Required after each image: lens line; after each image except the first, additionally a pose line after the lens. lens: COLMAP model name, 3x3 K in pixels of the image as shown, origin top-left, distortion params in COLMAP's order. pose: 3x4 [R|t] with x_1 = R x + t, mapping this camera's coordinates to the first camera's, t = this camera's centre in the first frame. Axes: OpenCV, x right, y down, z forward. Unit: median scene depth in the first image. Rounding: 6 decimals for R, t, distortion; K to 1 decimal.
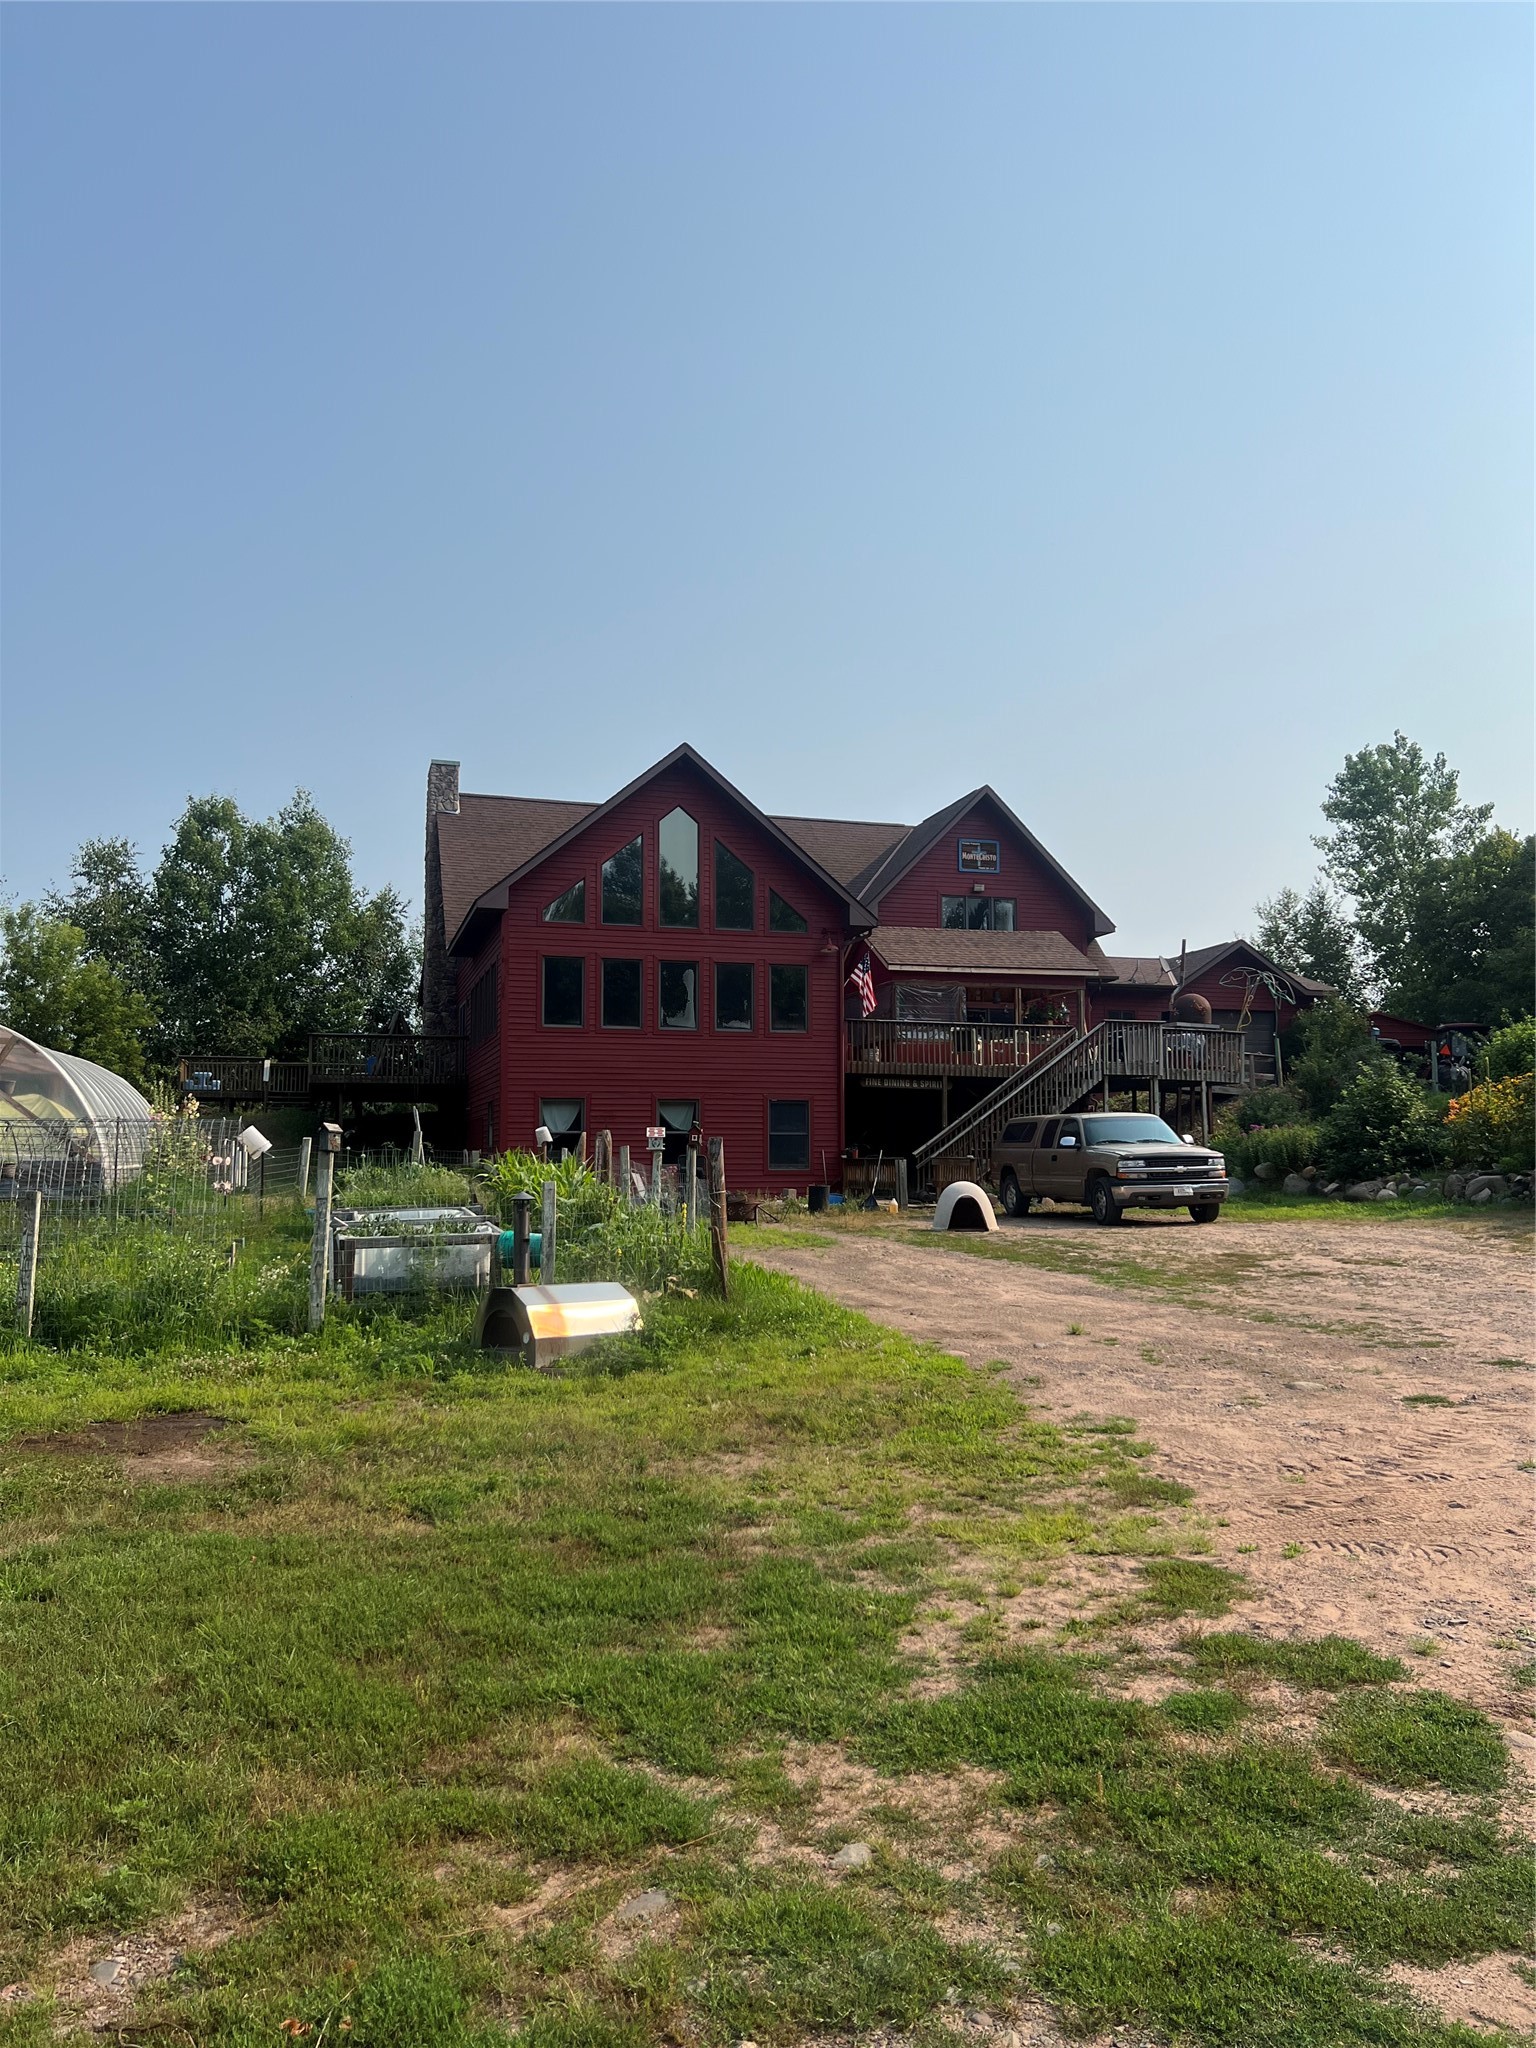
lens RADIAL K [[1557.7, 0, 768.0], [0, 1557.7, 1024.0], [0, 0, 1]] dist [0.065825, -0.003086]
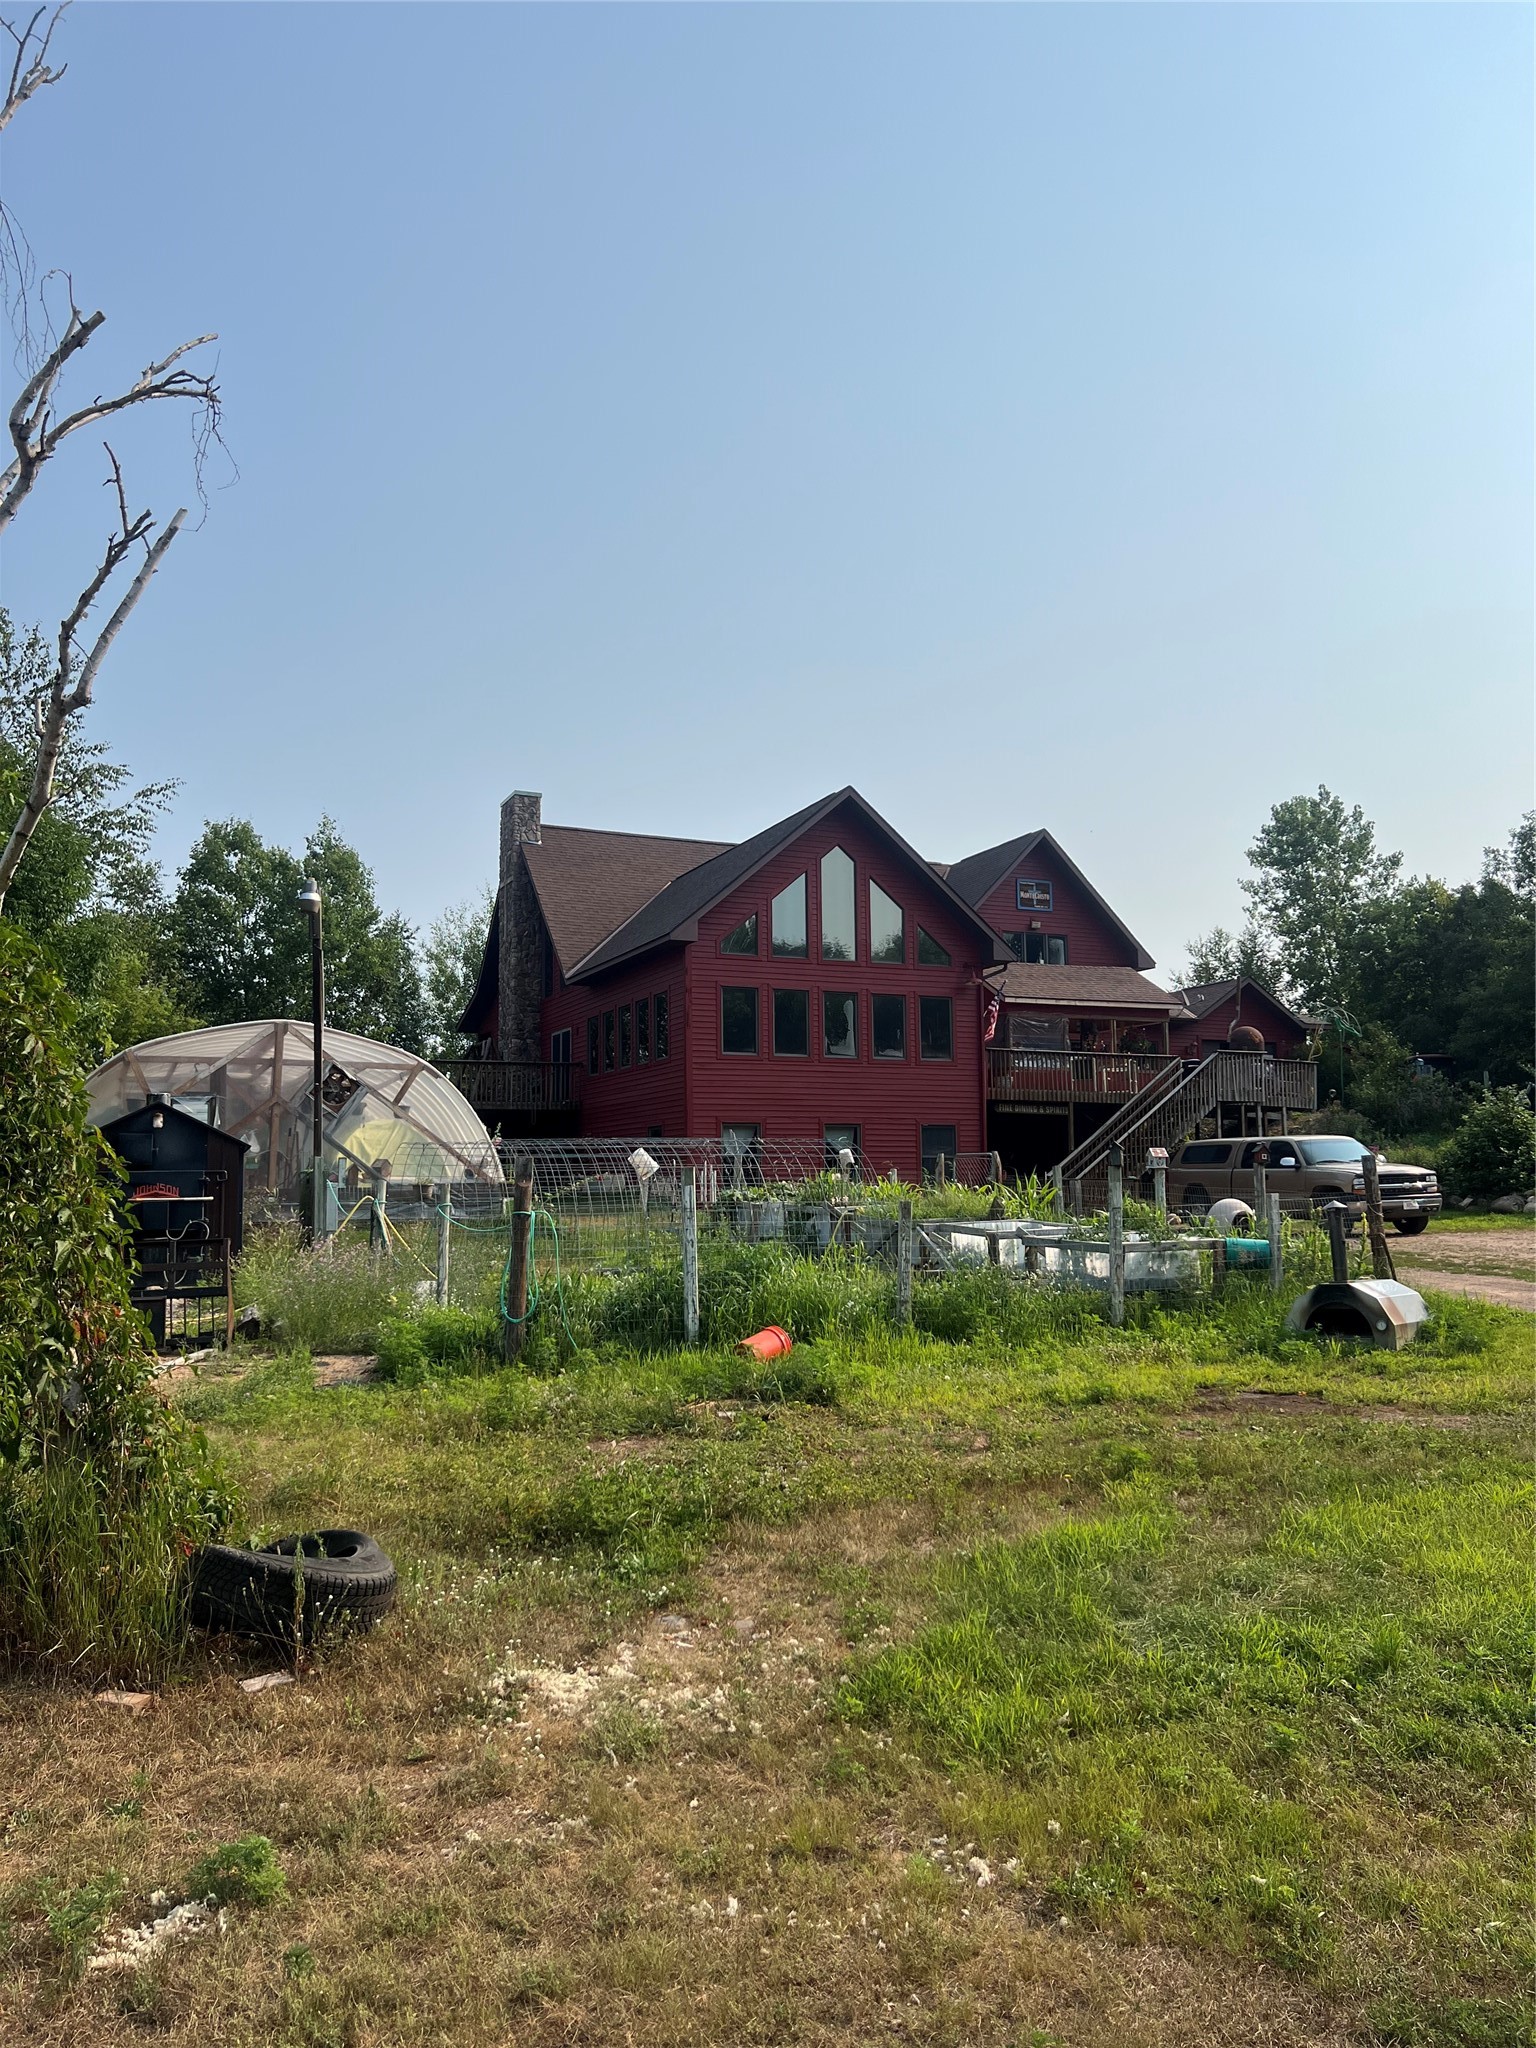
lens RADIAL K [[1557.7, 0, 768.0], [0, 1557.7, 1024.0], [0, 0, 1]] dist [0.065825, -0.003086]
pose [[0.989558, 0.006965, 0.143967, -0.230068], [-0.004473, 0.999835, -0.017626, -0.000257], [-0.144066, 0.016798, 0.989426, -0.029454]]
